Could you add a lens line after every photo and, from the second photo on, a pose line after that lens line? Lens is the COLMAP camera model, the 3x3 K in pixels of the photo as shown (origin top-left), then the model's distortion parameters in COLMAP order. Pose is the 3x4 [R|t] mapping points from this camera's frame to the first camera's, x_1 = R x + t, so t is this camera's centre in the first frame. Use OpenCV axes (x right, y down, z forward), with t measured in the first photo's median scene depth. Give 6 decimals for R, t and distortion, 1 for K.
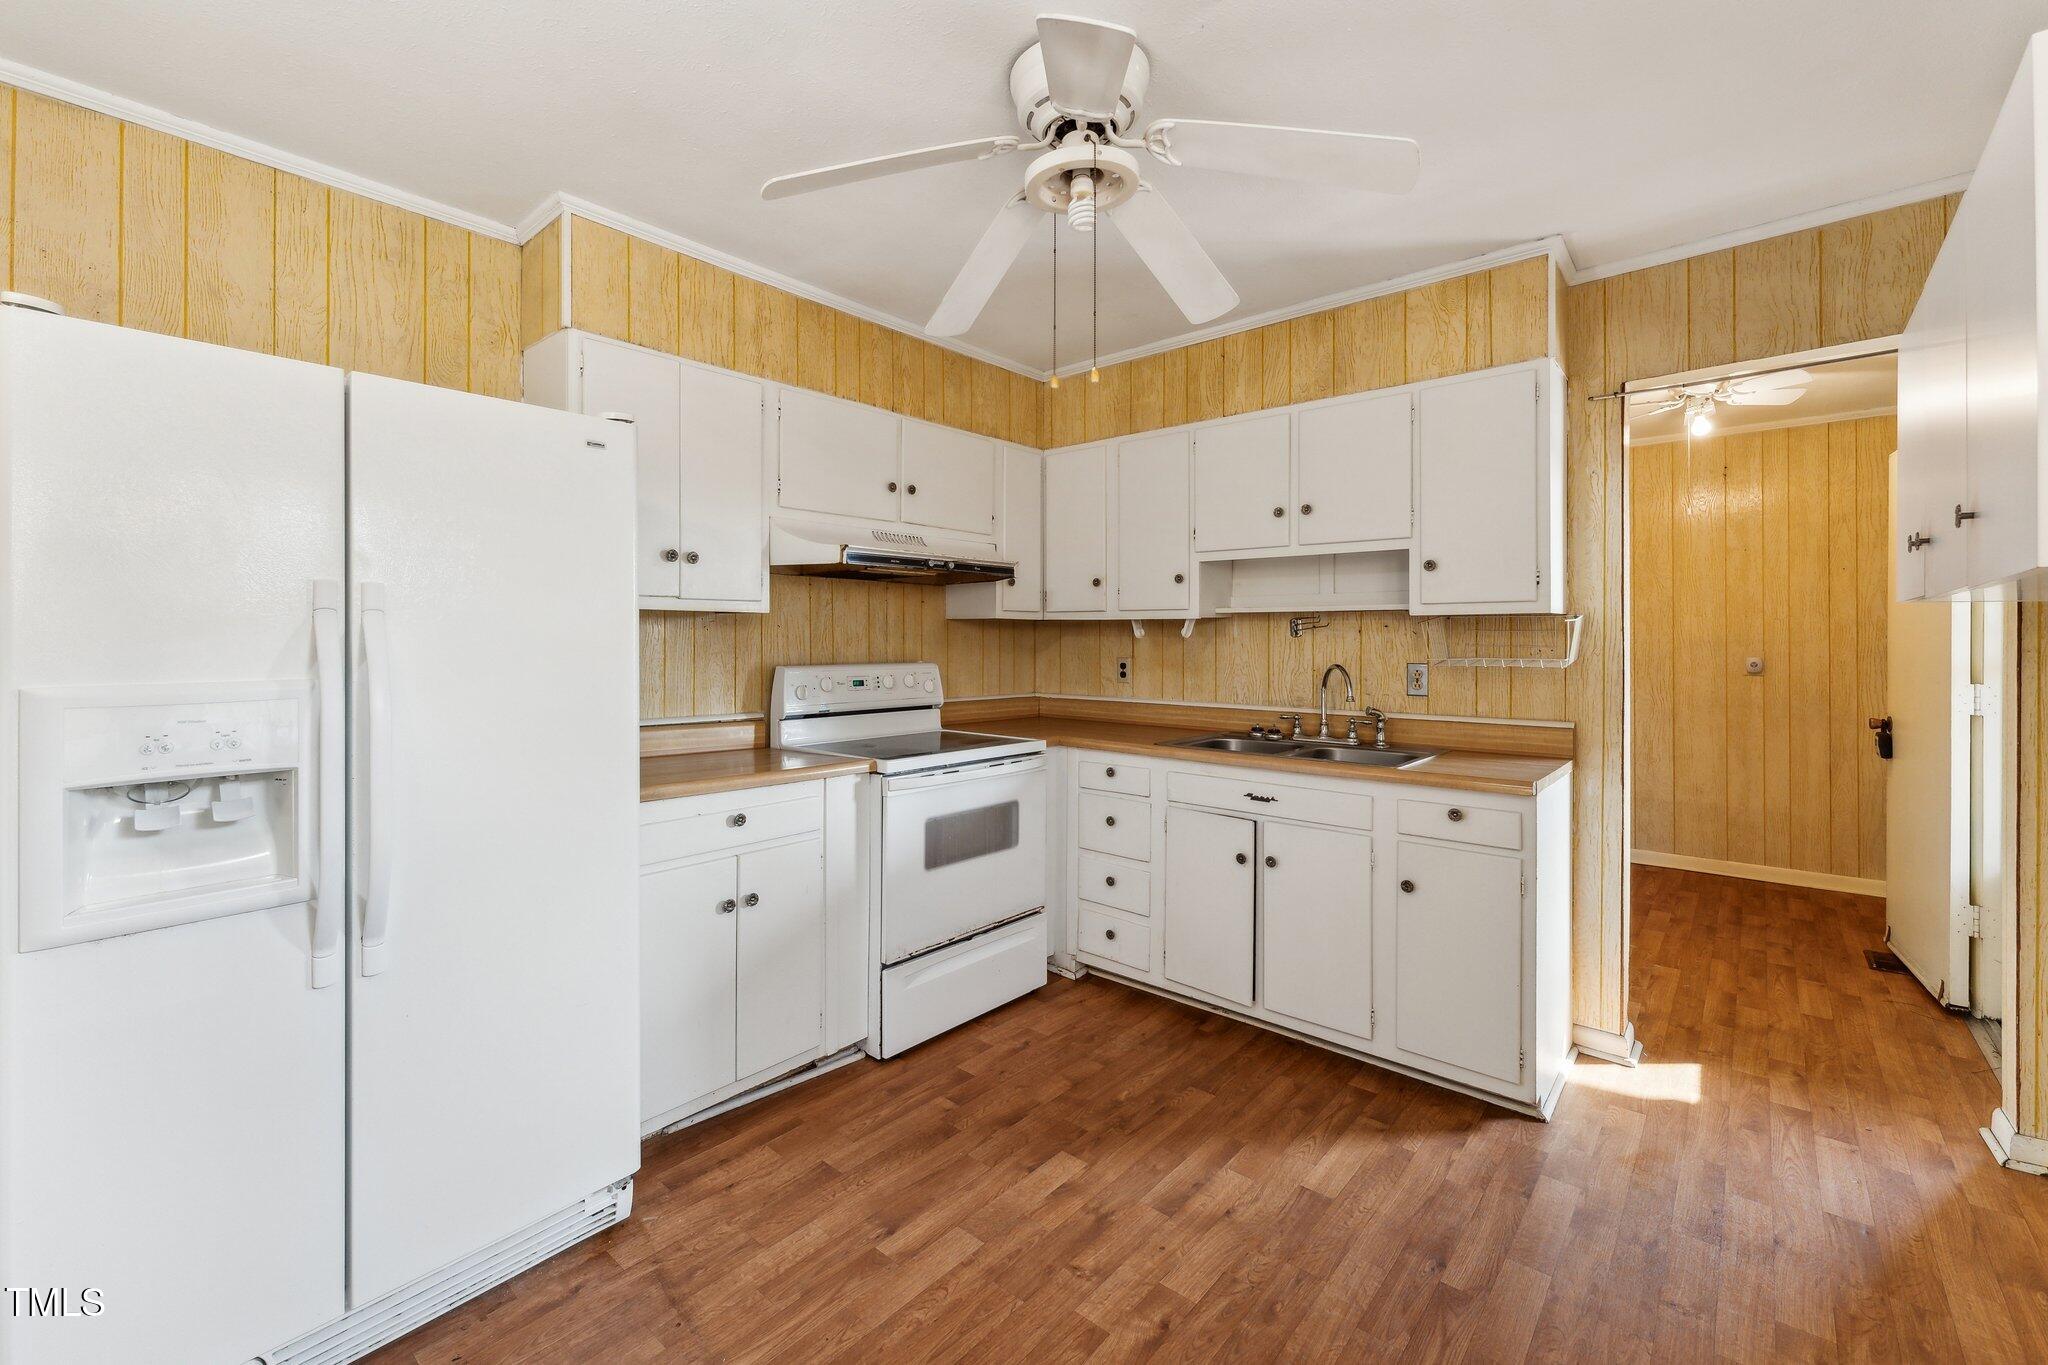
lens RADIAL K [[849.4, 0, 1009.5], [0, 849.4, 637.3], [0, 0, 1]] dist [-0.000264, 0.000567]
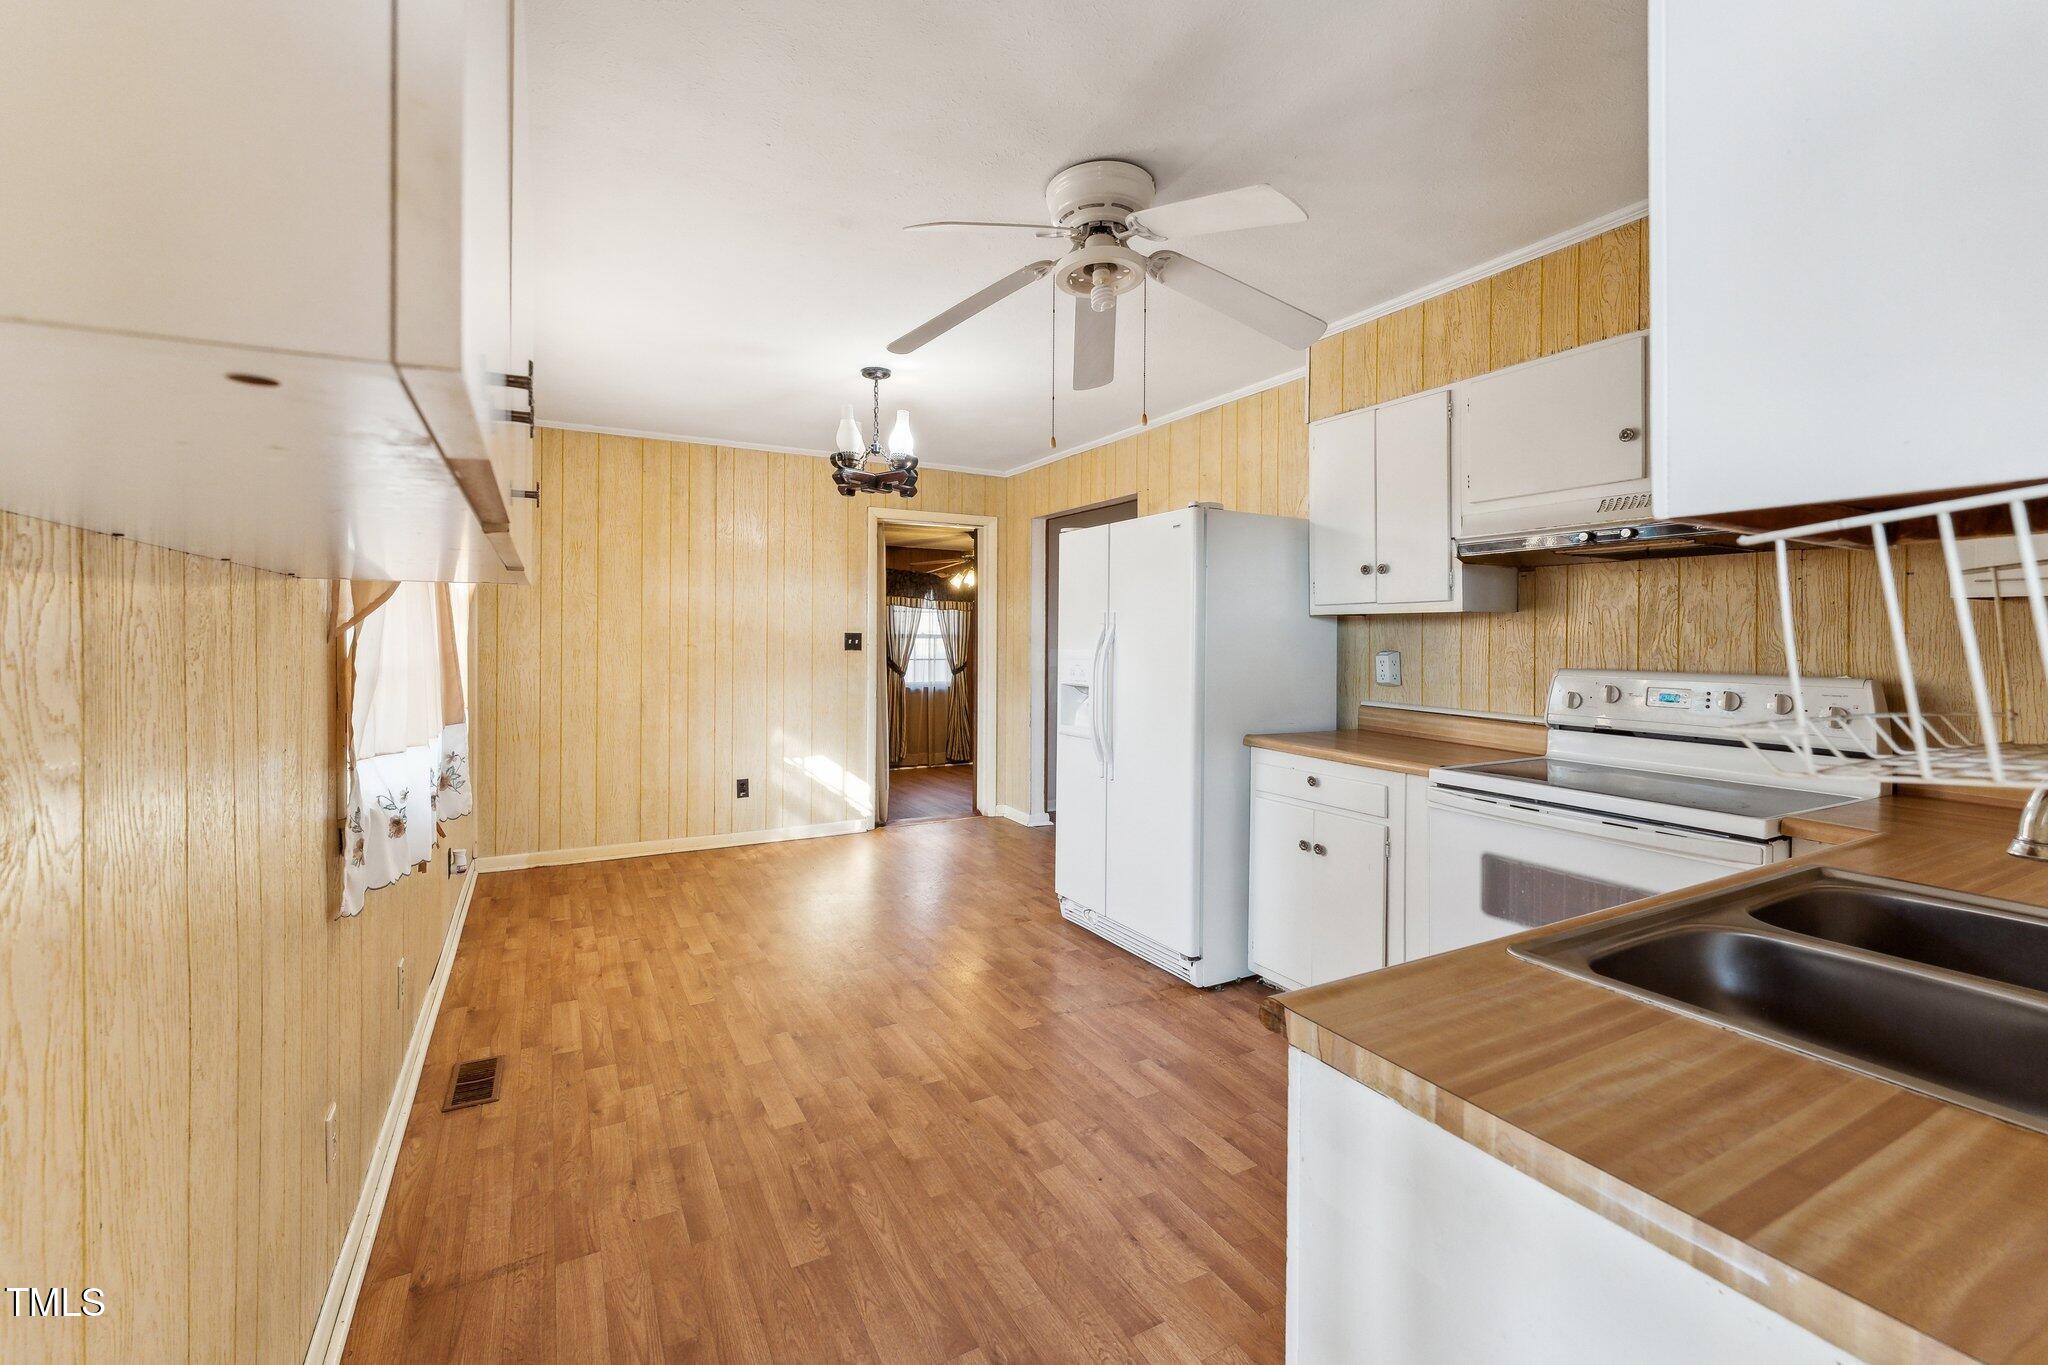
lens RADIAL K [[849.4, 0, 1009.5], [0, 849.4, 637.3], [0, 0, 1]] dist [-0.000264, 0.000567]
pose [[-0.340898, -0.002855, -0.940096, 0.816219], [-0.003847, 0.999991, -0.001642, 0.005044], [0.940092, 0.003057, -0.340906, 0.810812]]
